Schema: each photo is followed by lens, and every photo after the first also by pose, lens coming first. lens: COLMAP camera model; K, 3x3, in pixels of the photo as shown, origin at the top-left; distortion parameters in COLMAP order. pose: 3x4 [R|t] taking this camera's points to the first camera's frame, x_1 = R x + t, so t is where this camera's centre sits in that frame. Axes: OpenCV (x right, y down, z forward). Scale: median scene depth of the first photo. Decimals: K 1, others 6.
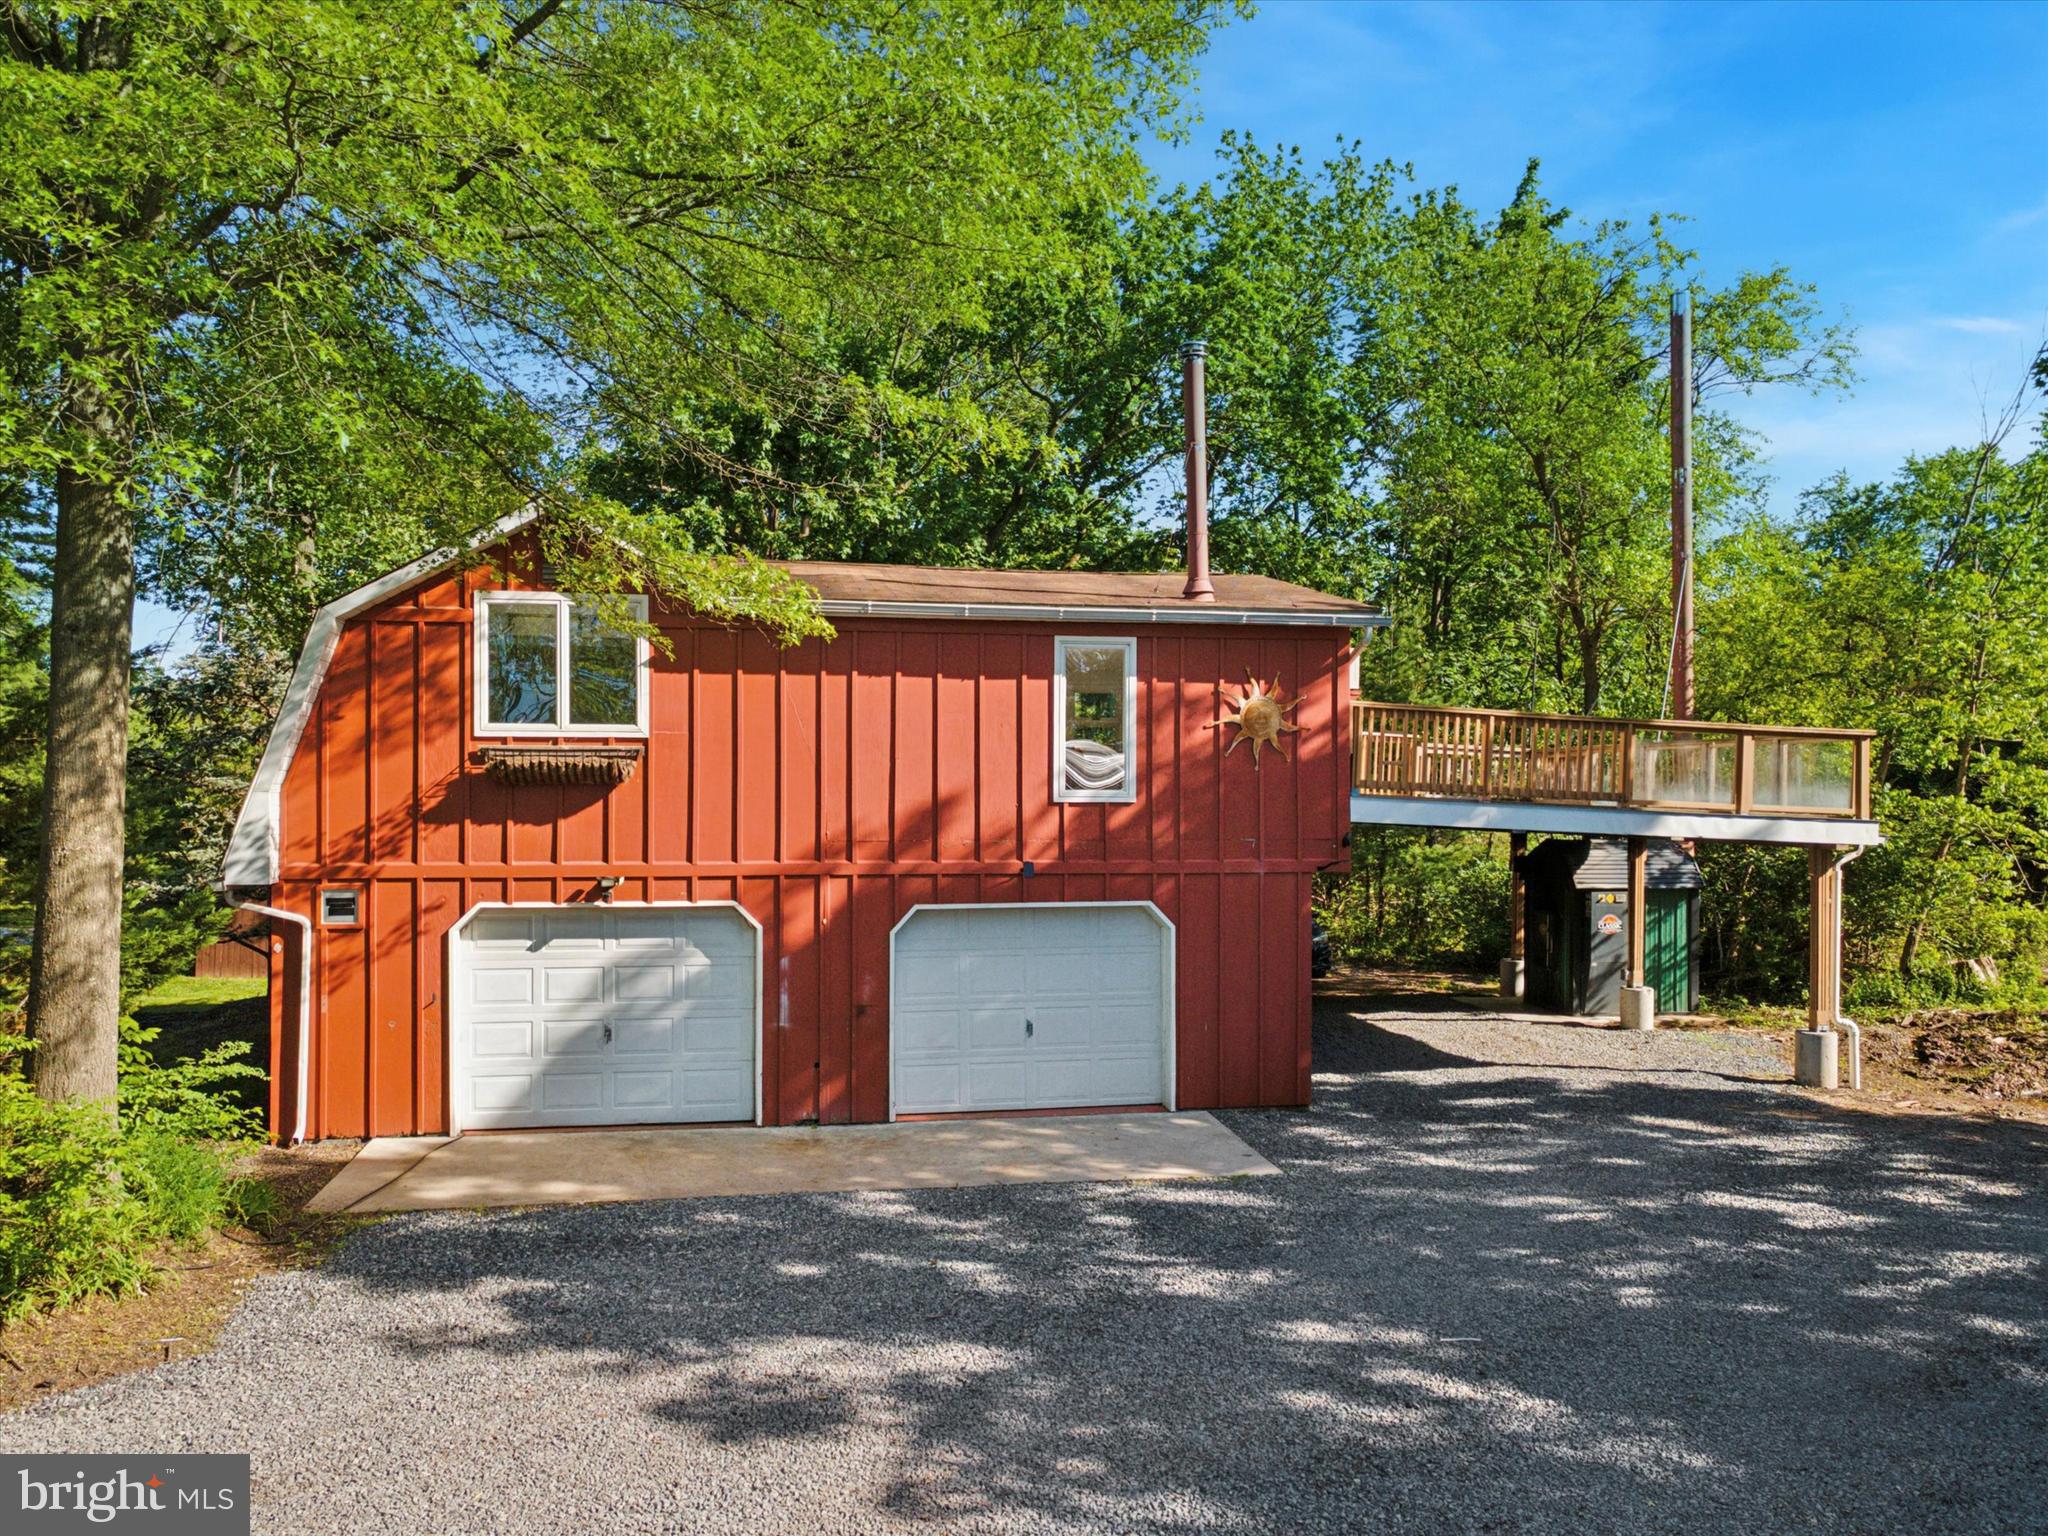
lens RADIAL K [[1535.3, 0, 1024.0], [0, 1535.3, 768.0], [0, 0, 1]] dist [0.054214, 0.002538]
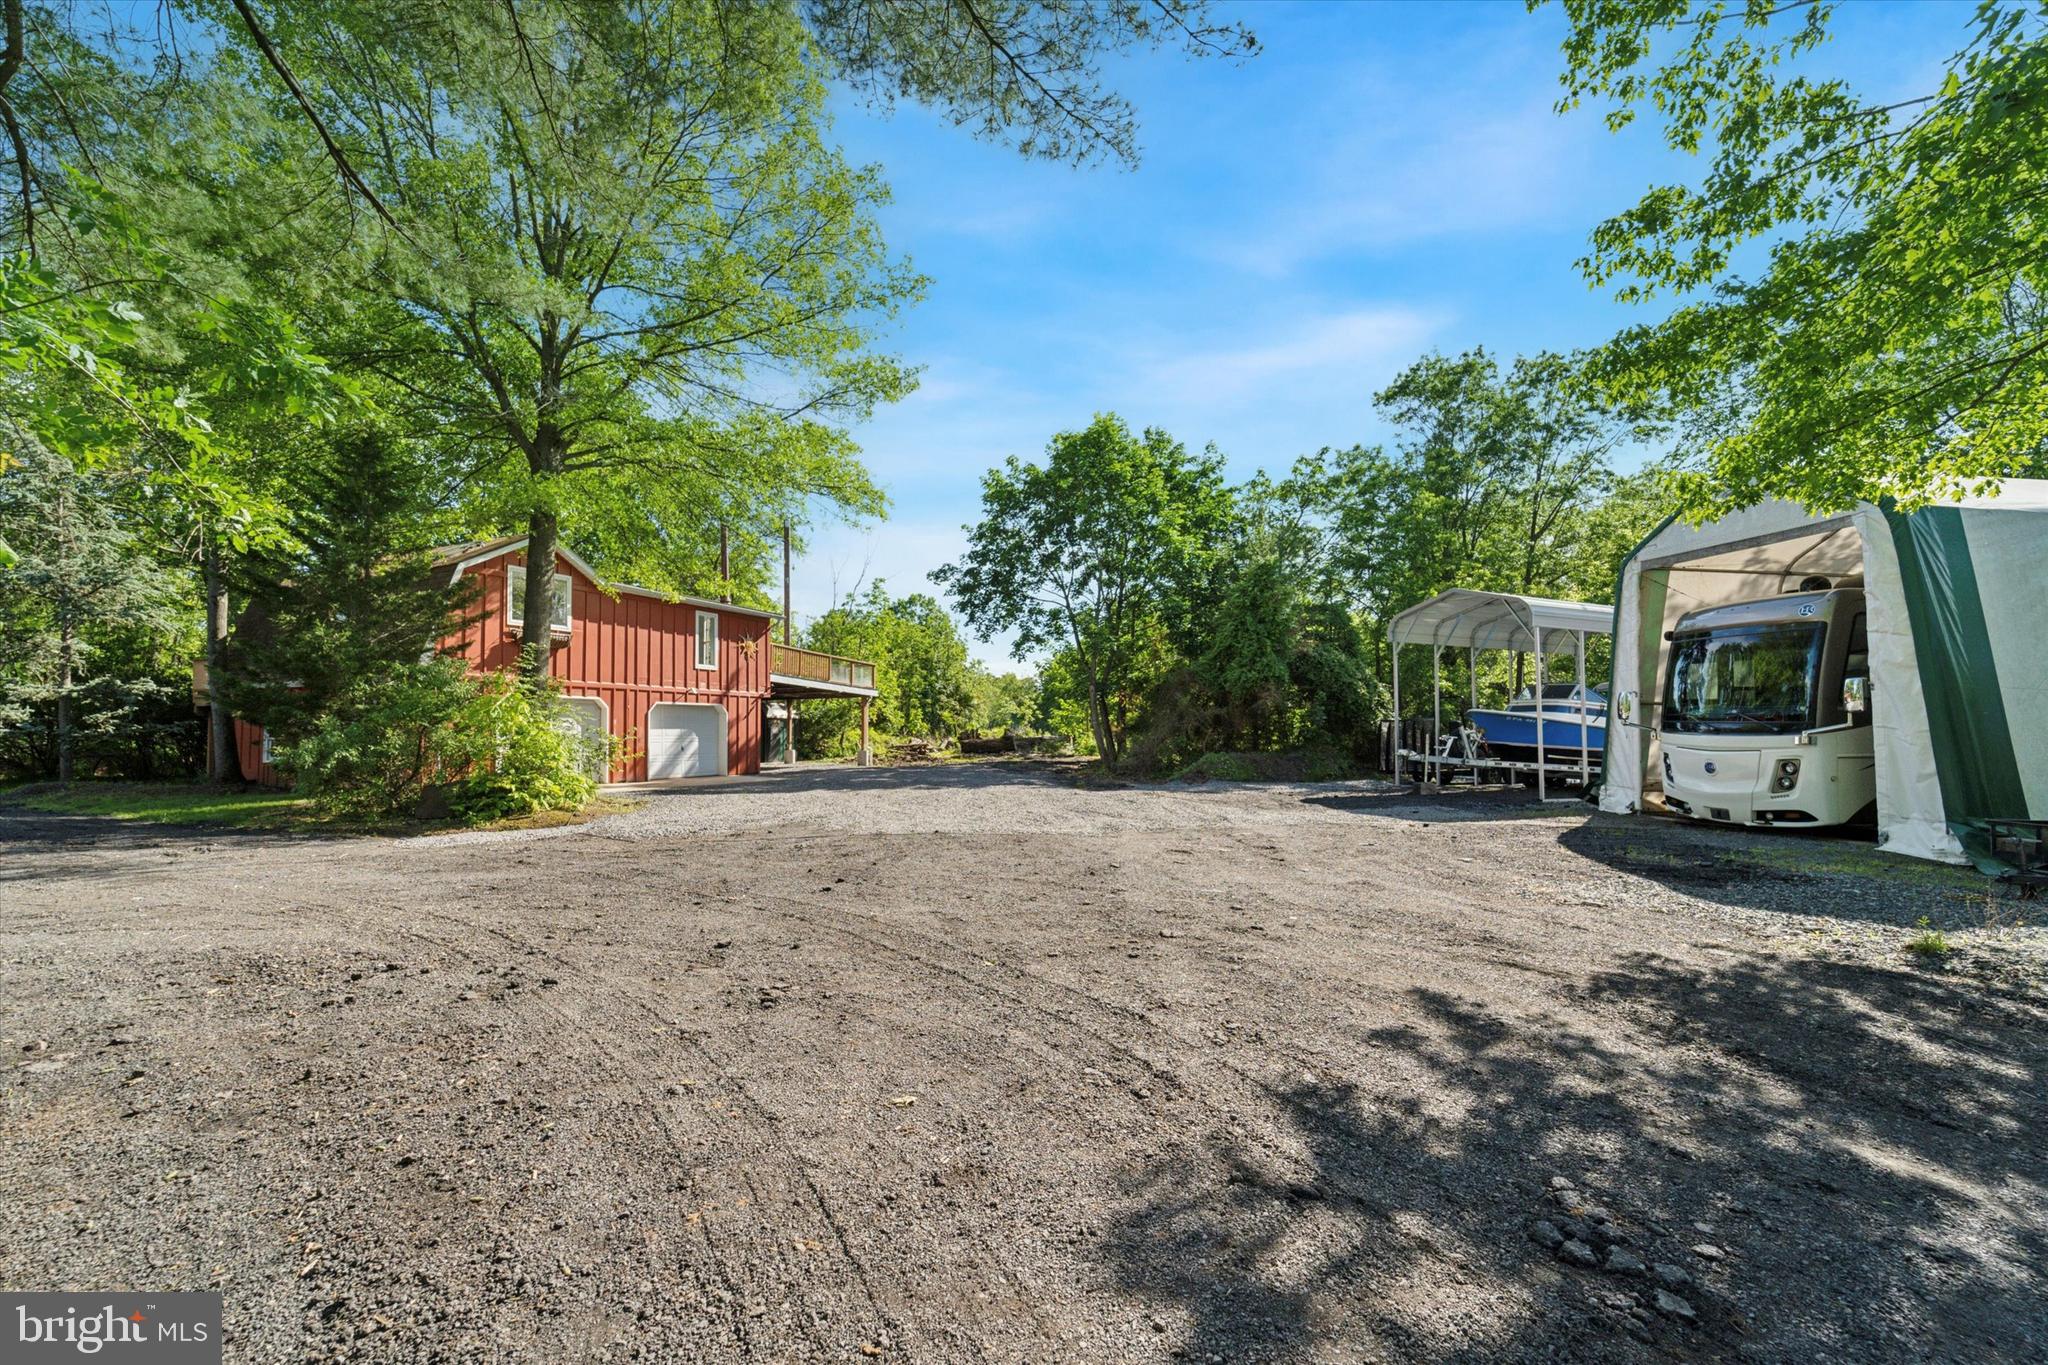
lens RADIAL K [[828.0, 0, 1028.1], [0, 828.0, 687.7], [0, 0, 1]] dist [-0.000447, -0.003660]
pose [[0.552999, 0.038936, 0.832271, -0.959607], [0.010927, 0.998483, -0.053972, 0.154931], [-0.833110, 0.038940, 0.551735, -0.380897]]
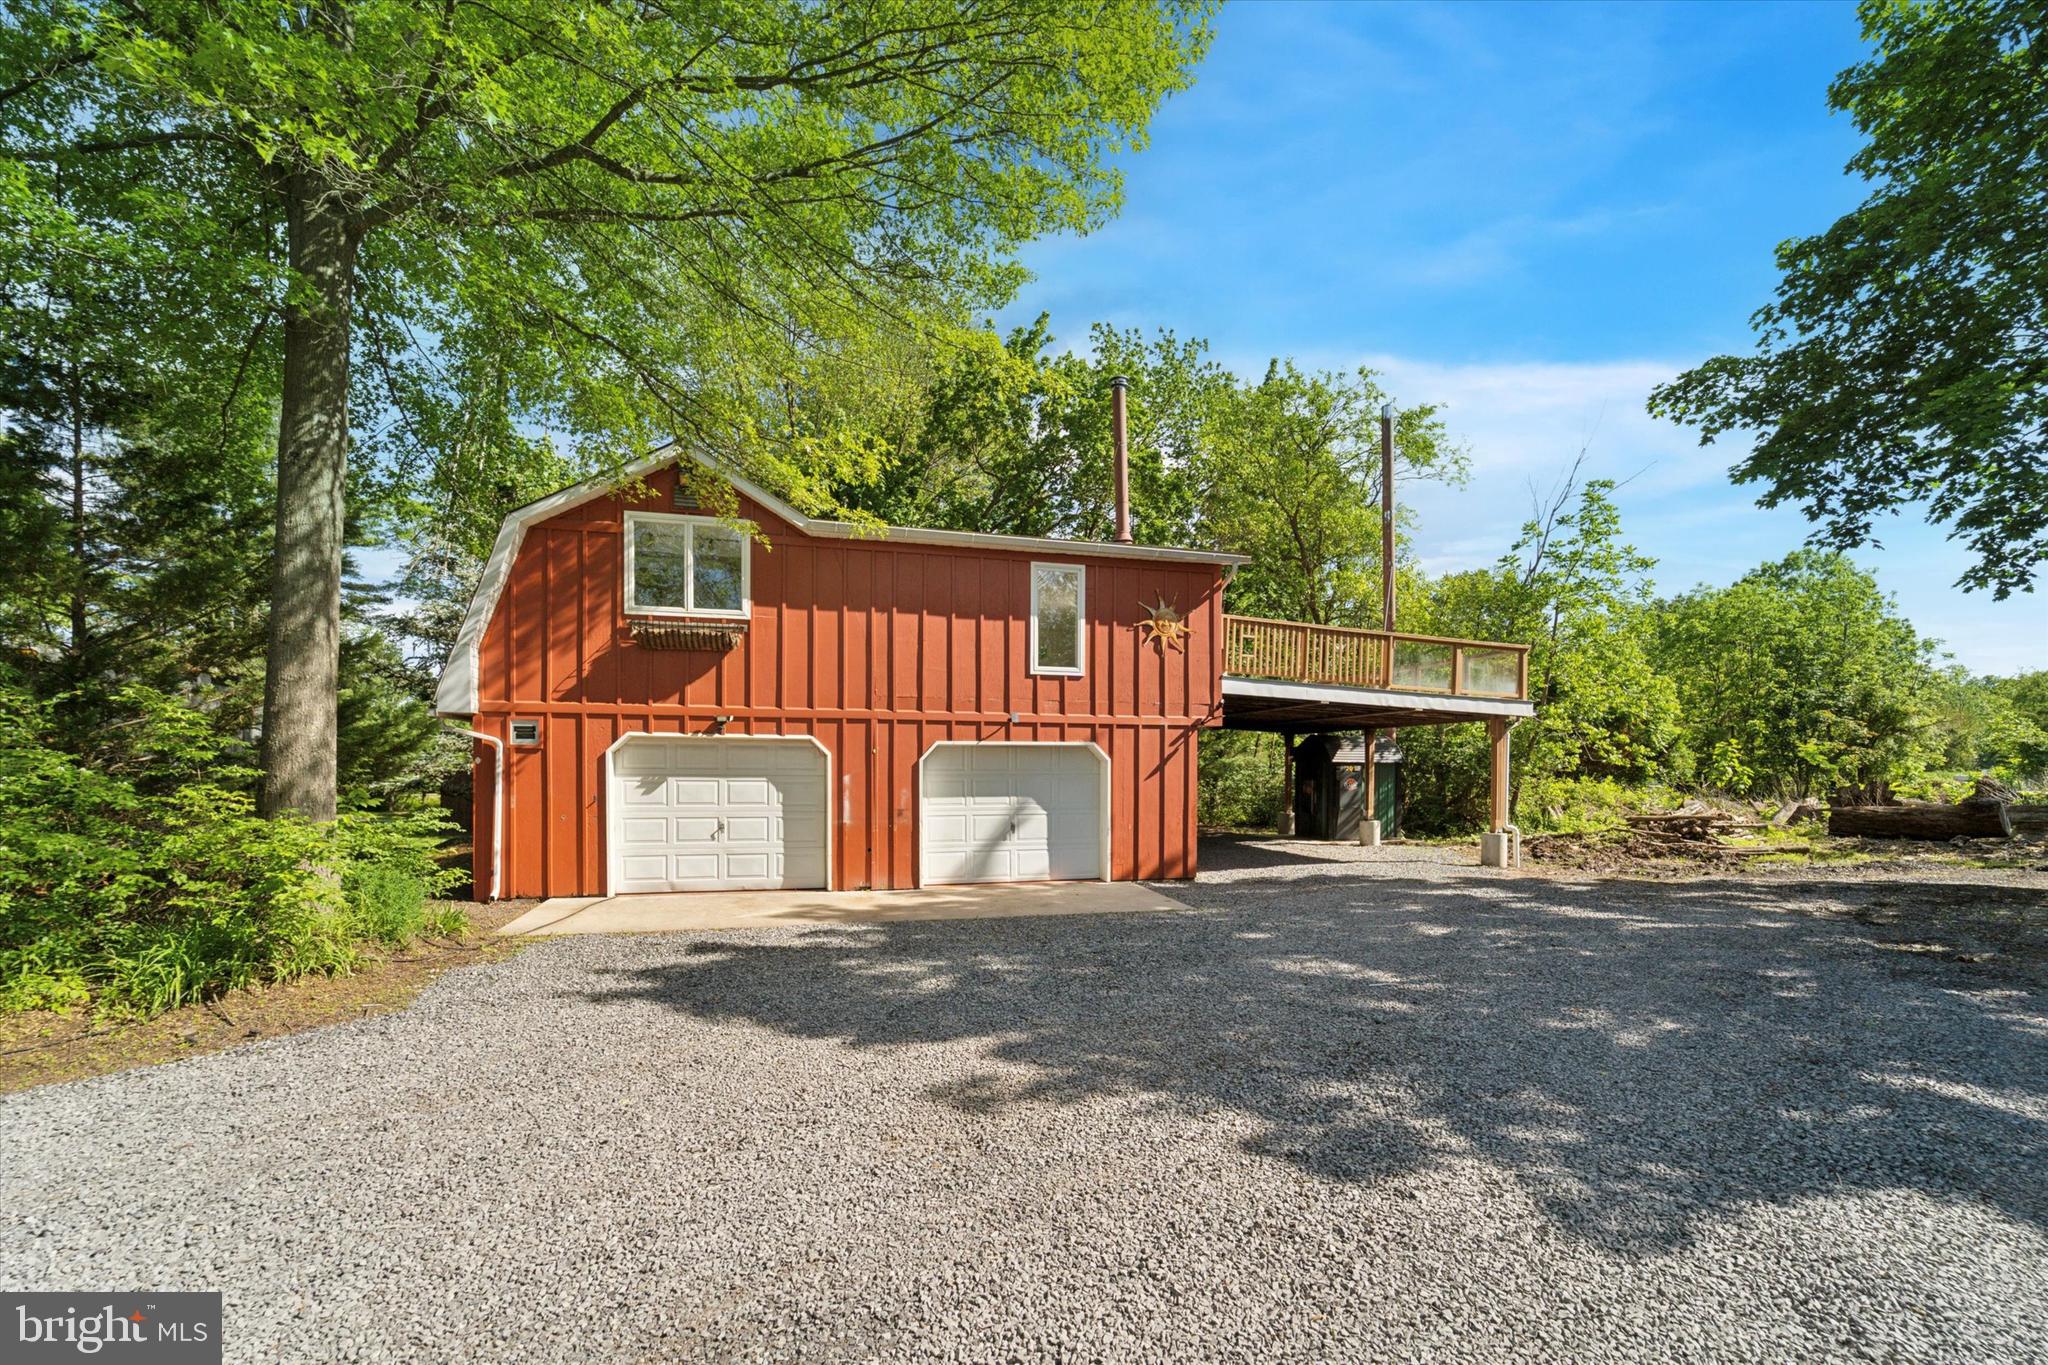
lens RADIAL K [[859.0, 0, 1028.9], [0, 859.0, 767.3], [0, 0, 1]] dist [-0.000473, 0.000010]
pose [[0.995521, 0.002392, 0.094506, -0.062052], [-0.002488, 0.999996, 0.000908, 0.115855], [-0.094504, -0.001139, 0.995524, 0.186566]]
